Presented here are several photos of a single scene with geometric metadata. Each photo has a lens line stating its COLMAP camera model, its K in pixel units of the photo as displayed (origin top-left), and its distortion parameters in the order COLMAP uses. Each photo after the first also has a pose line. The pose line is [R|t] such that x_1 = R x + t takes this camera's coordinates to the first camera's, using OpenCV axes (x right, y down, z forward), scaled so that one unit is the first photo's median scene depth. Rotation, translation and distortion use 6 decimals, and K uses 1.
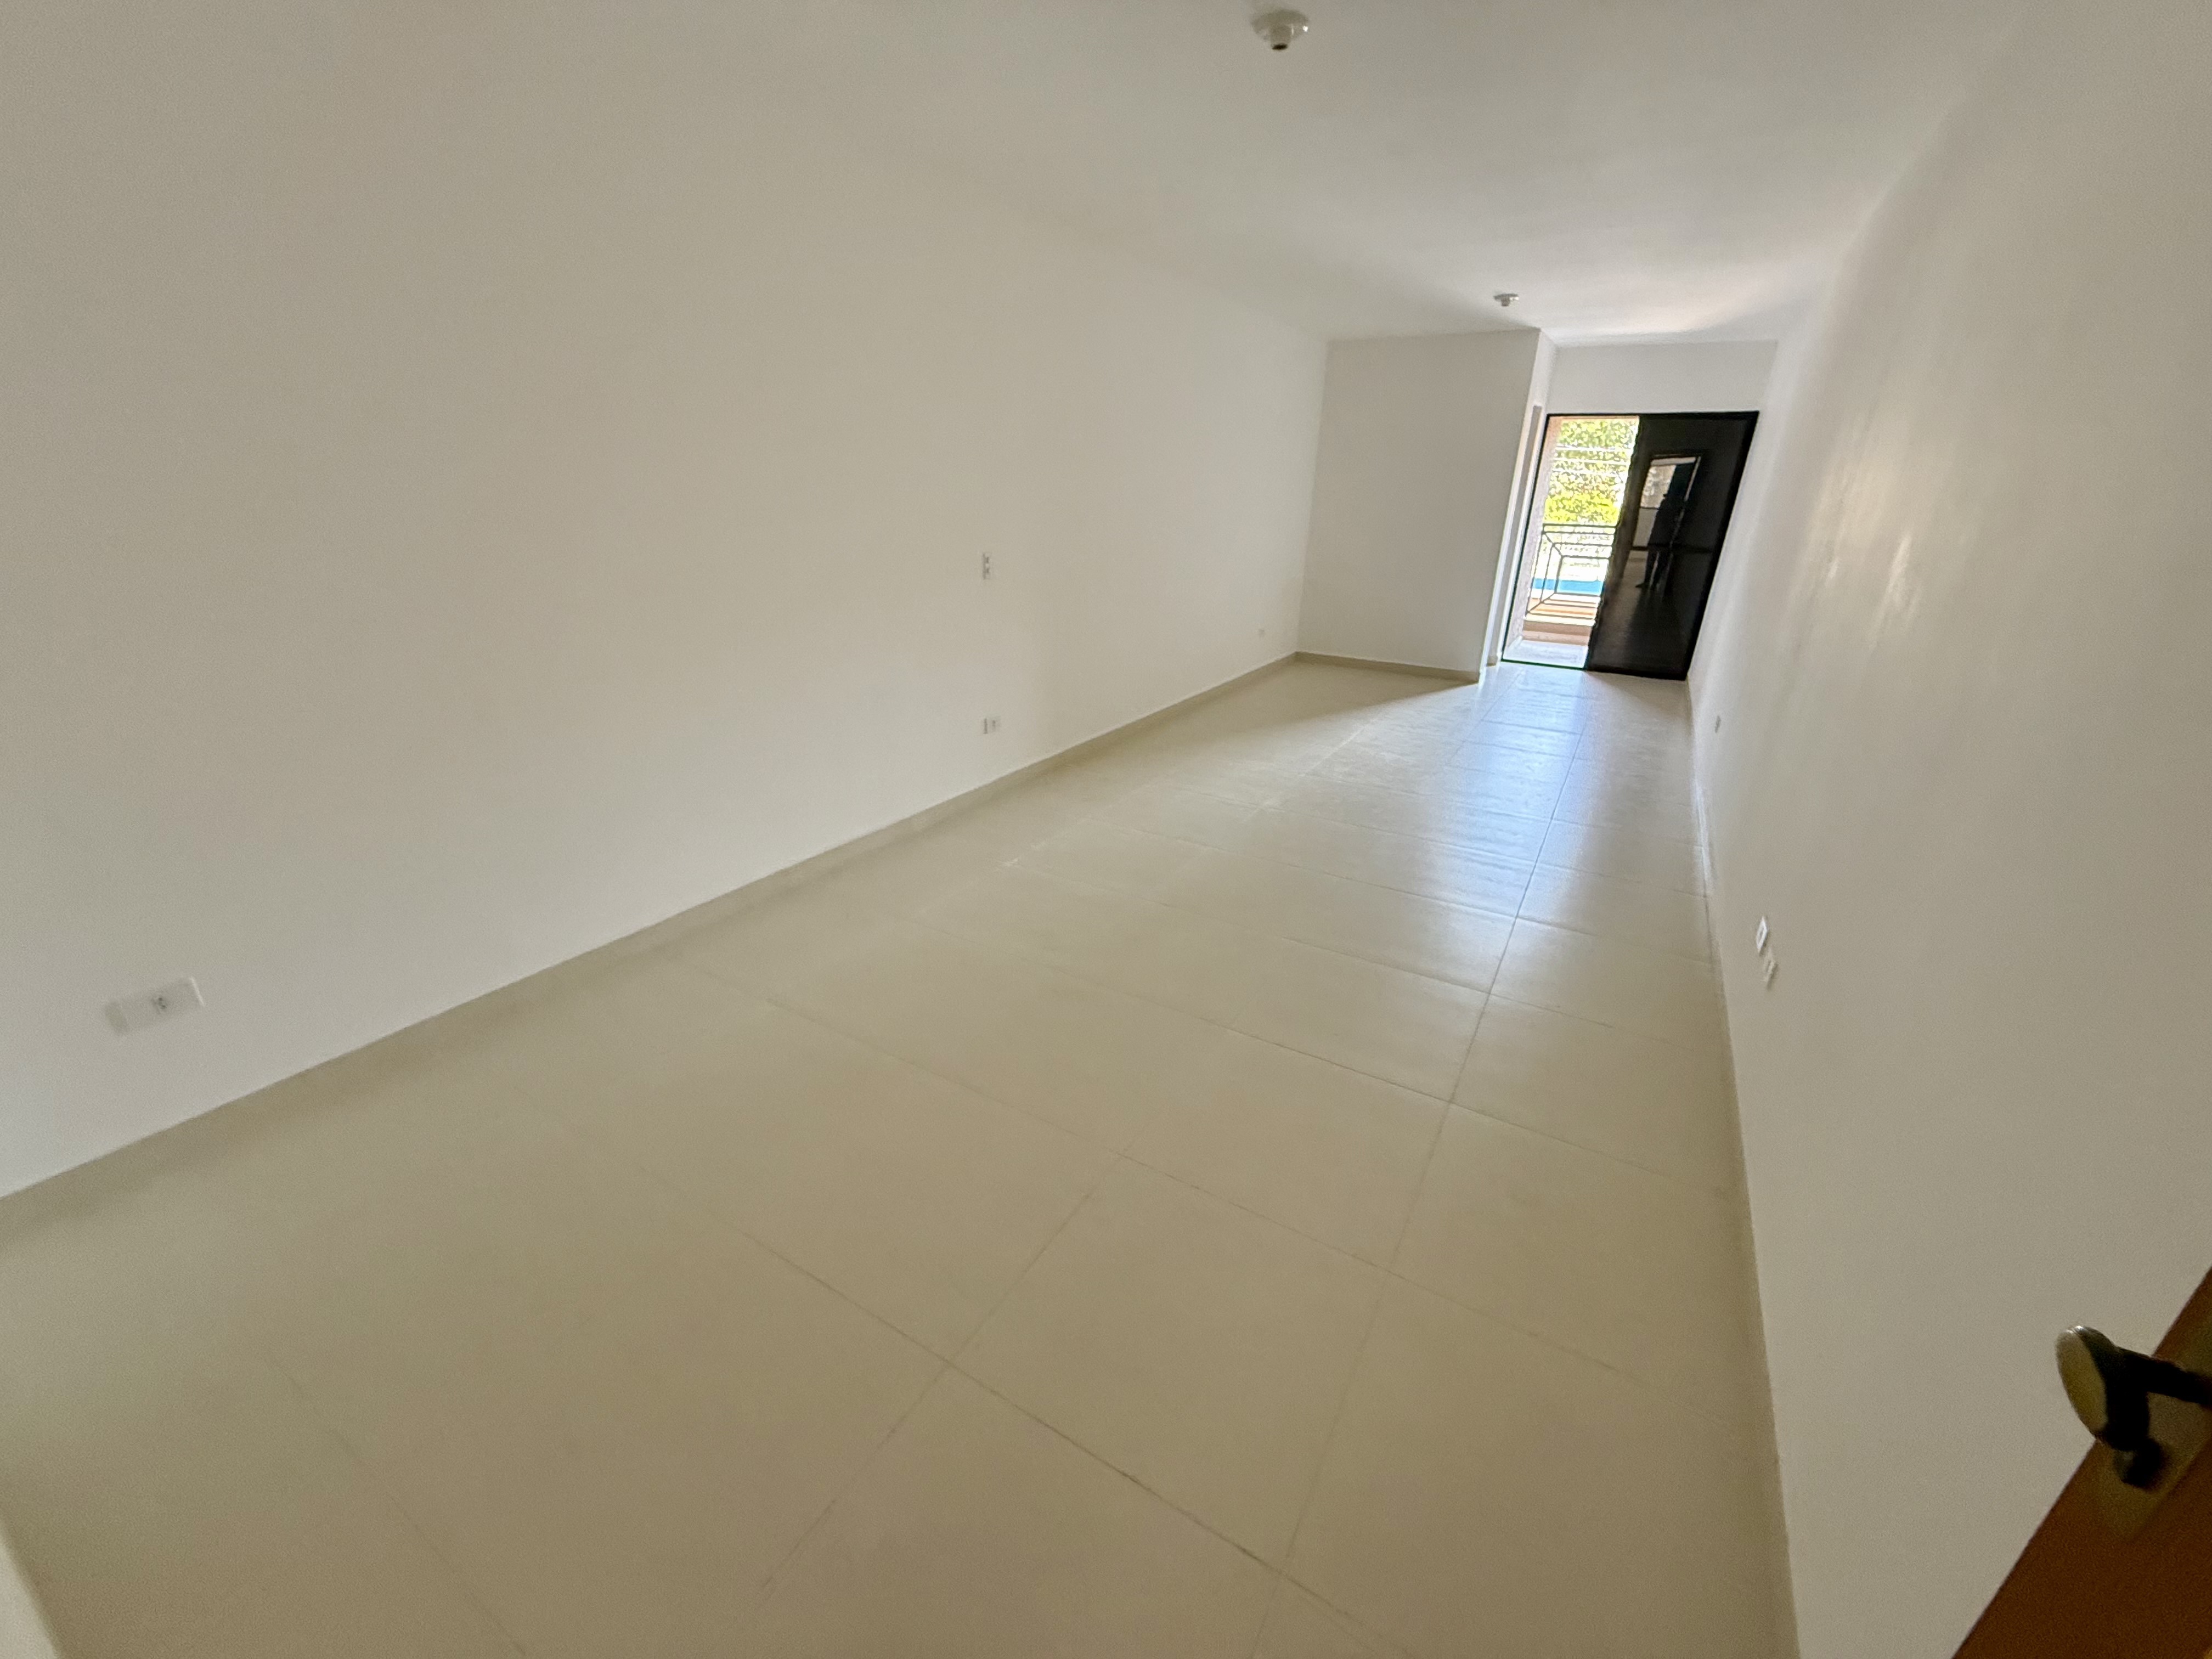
lens RADIAL K [[878.4, 0, 1106.0], [0, 878.4, 829.5], [0, 0, 1]] dist [0.000372, -0.000023]
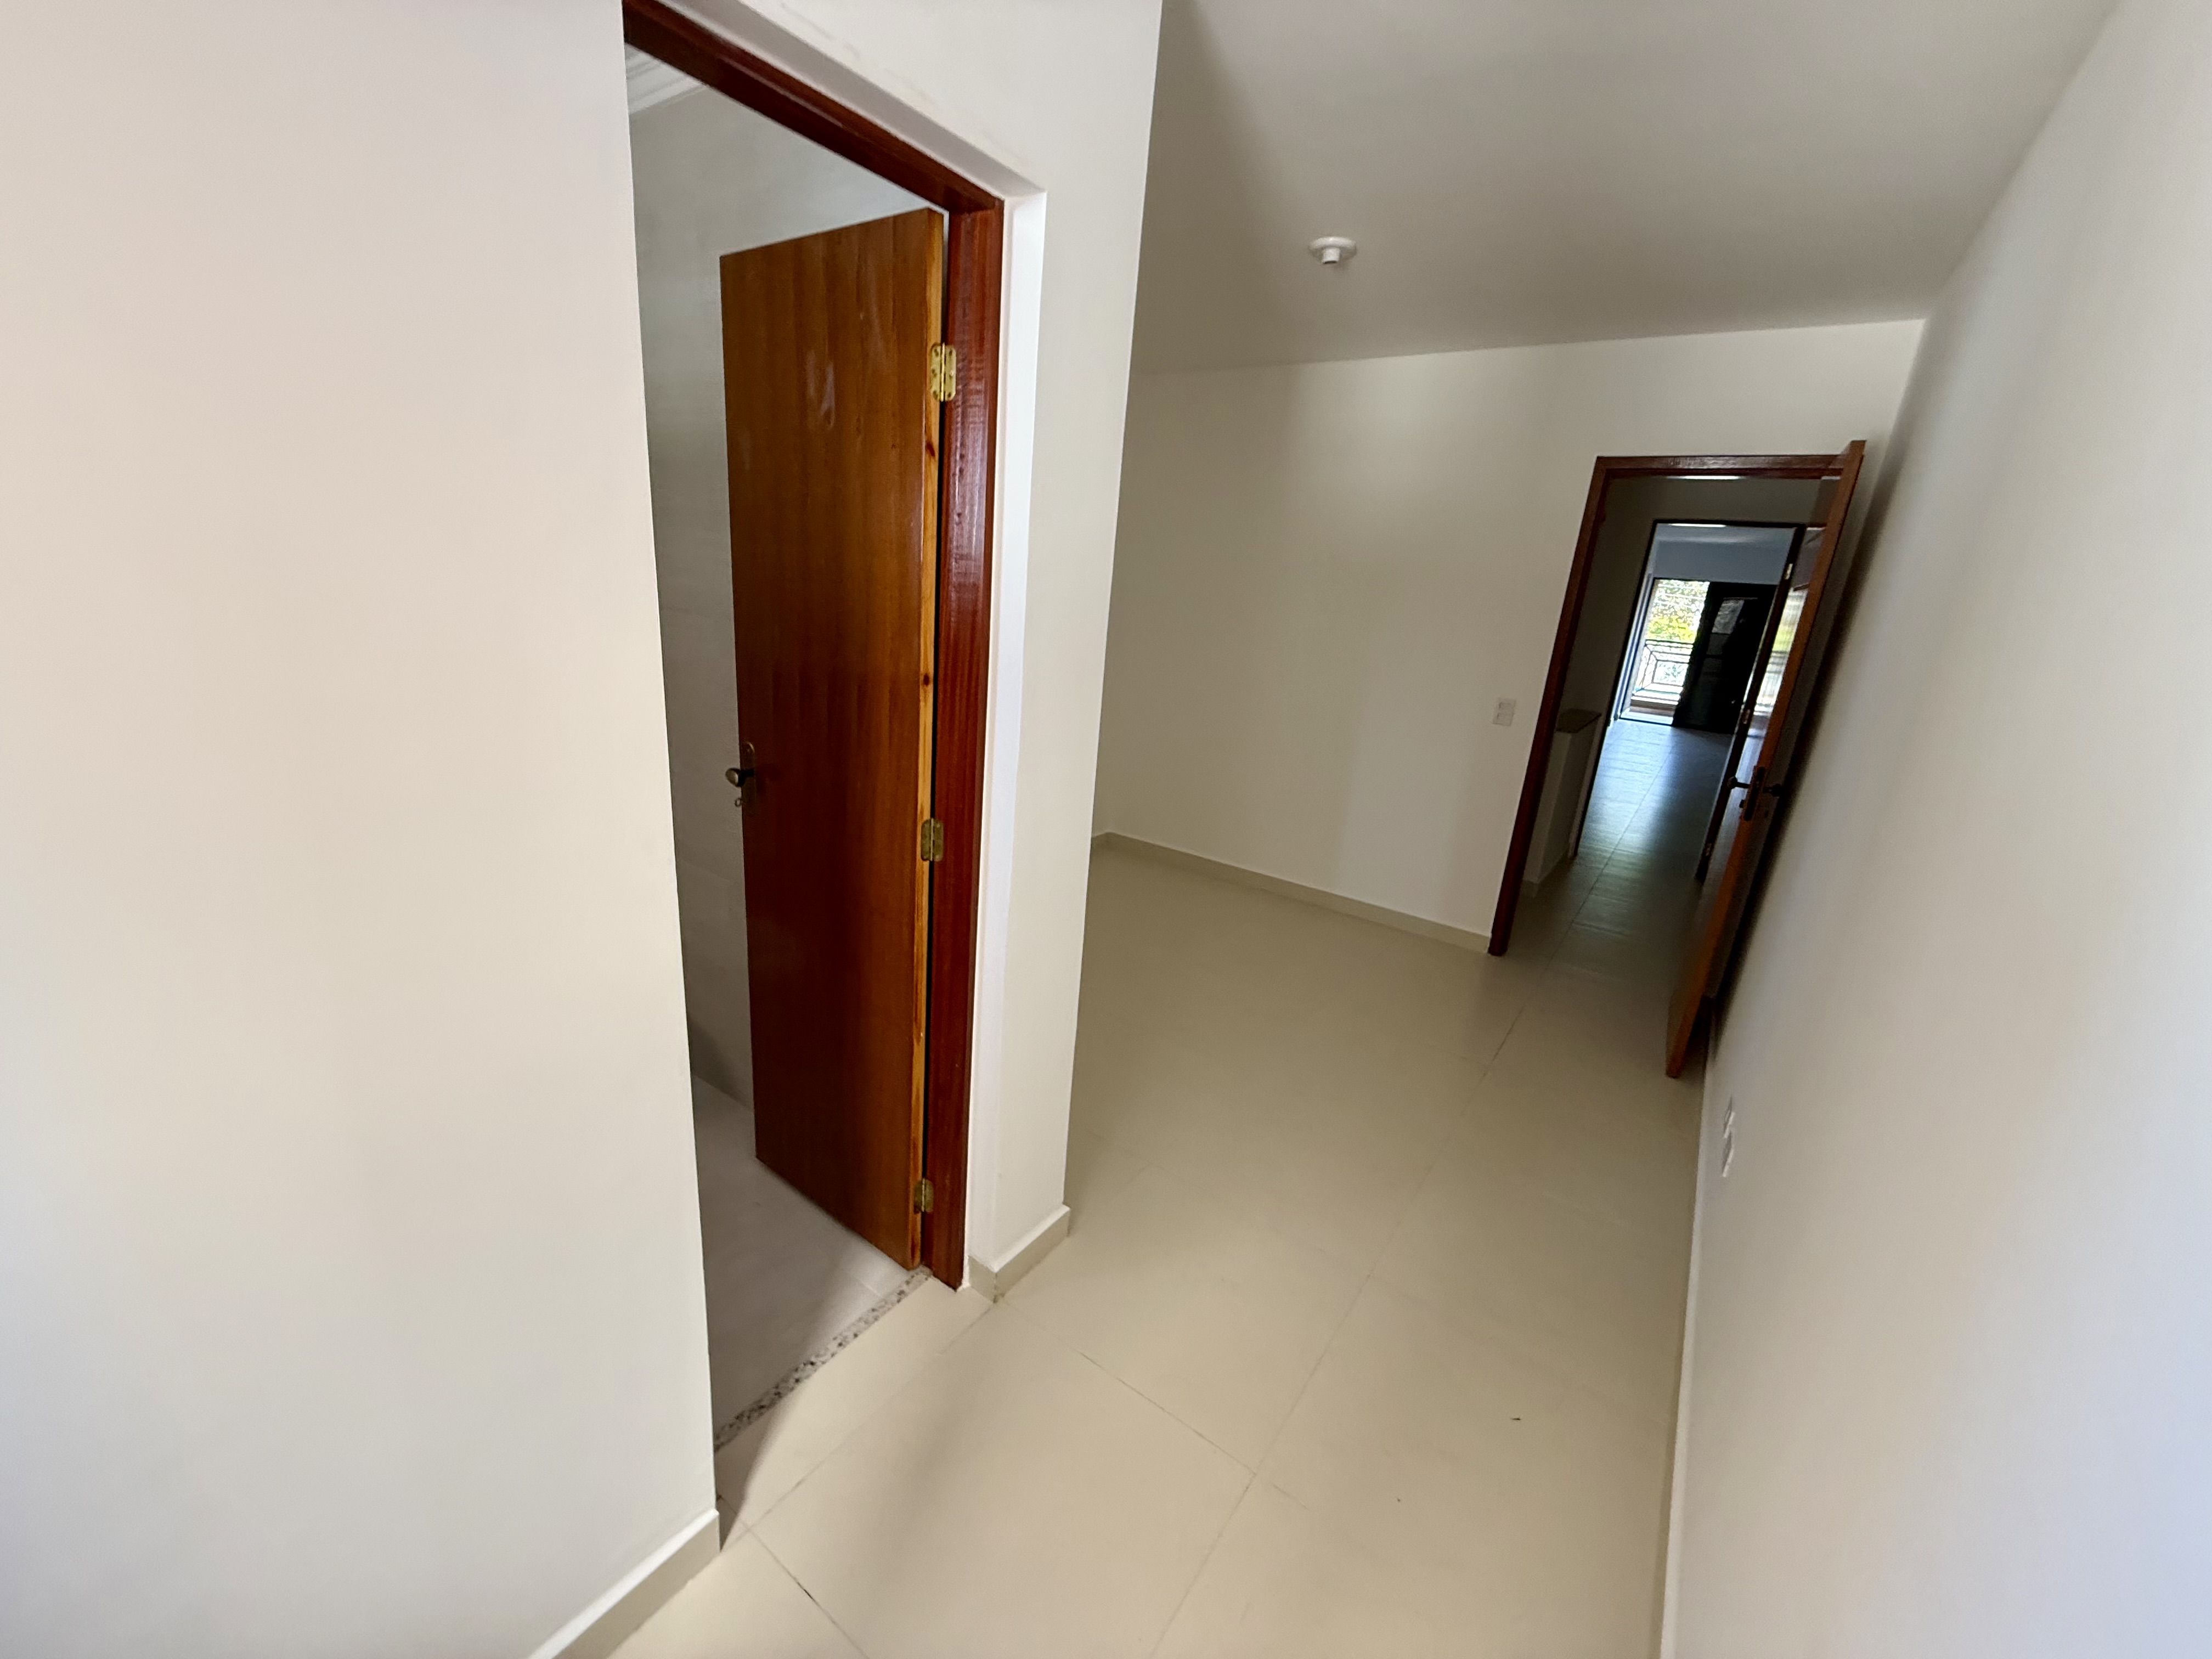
lens RADIAL K [[876.4, 0, 1106.0], [0, 876.4, 829.5], [0, 0, 1]] dist [-0.001336, -0.000369]
pose [[0.995315, 0.072712, -0.063727, -0.336670], [-0.078439, 0.992615, -0.092534, 0.210155], [0.056528, 0.097099, 0.993668, -0.577056]]
